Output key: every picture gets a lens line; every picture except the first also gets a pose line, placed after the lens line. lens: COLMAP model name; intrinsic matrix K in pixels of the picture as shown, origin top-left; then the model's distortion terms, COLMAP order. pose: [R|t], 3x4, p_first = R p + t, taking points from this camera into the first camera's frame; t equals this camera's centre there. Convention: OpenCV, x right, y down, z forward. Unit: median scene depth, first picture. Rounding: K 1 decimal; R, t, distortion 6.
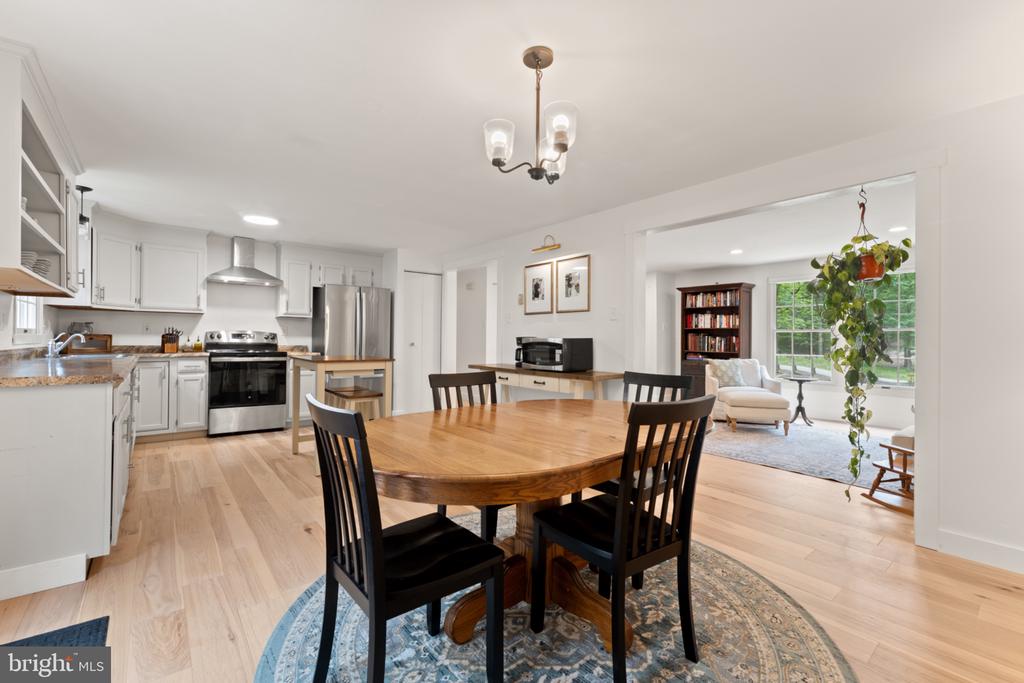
lens RADIAL K [[442.3, 0, 512.6], [0, 442.3, 337.0], [0, 0, 1]] dist [-0.000900, 0.000089]
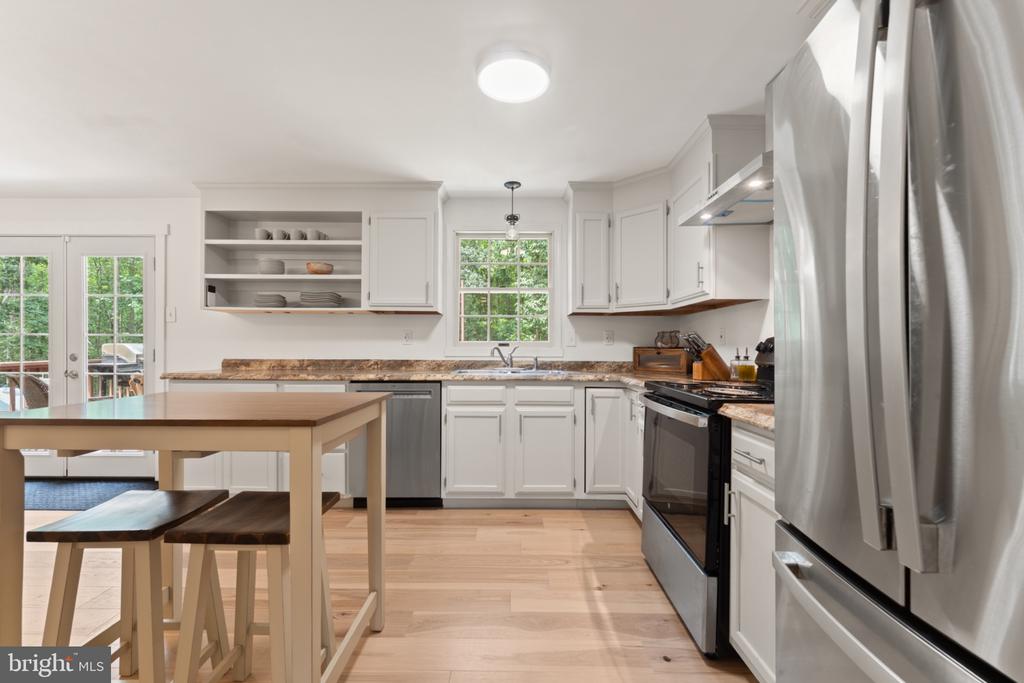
lens RADIAL K [[430.4, 0, 509.5], [0, 430.4, 348.2], [0, 0, 1]] dist [-0.001244, -0.000145]
pose [[-0.636242, -0.010075, -0.771424, -0.224303], [-0.004810, 0.999947, -0.009092, 0.003141], [0.771474, -0.002075, -0.636257, 1.177108]]
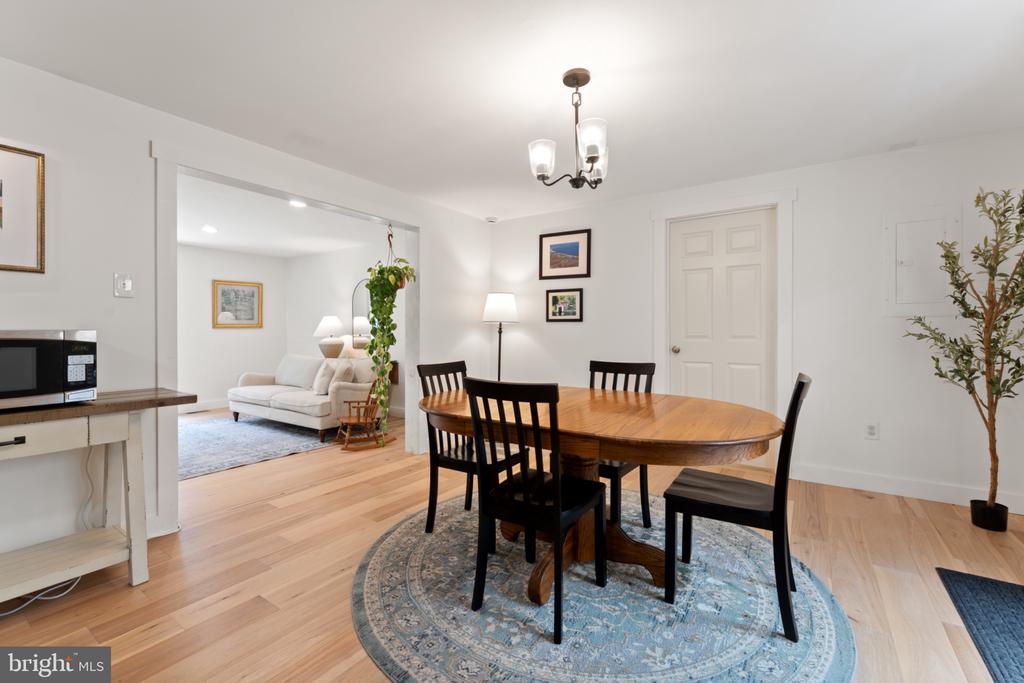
lens RADIAL K [[437.1, 0, 508.5], [0, 437.1, 334.3], [0, 0, 1]] dist [0.000107, -0.000093]
pose [[-0.280738, -0.012596, 0.959702, -0.373327], [-0.005807, 0.999918, 0.011425, -0.000670], [-0.959767, -0.002366, -0.280788, 0.575160]]
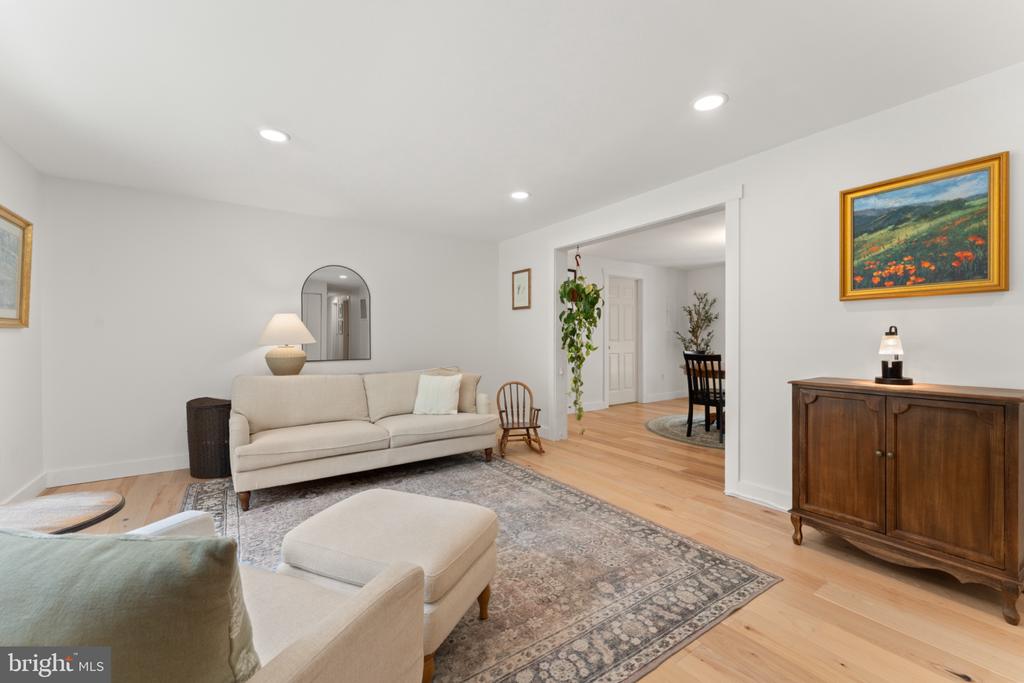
lens RADIAL K [[415.9, 0, 504.9], [0, 415.9, 337.4], [0, 0, 1]] dist [0.000992, -0.000014]
pose [[-0.995404, -0.005614, 0.095596, 0.513684], [-0.006141, 0.999968, -0.005223, 0.012254], [-0.095563, -0.005786, -0.995407, 1.459170]]
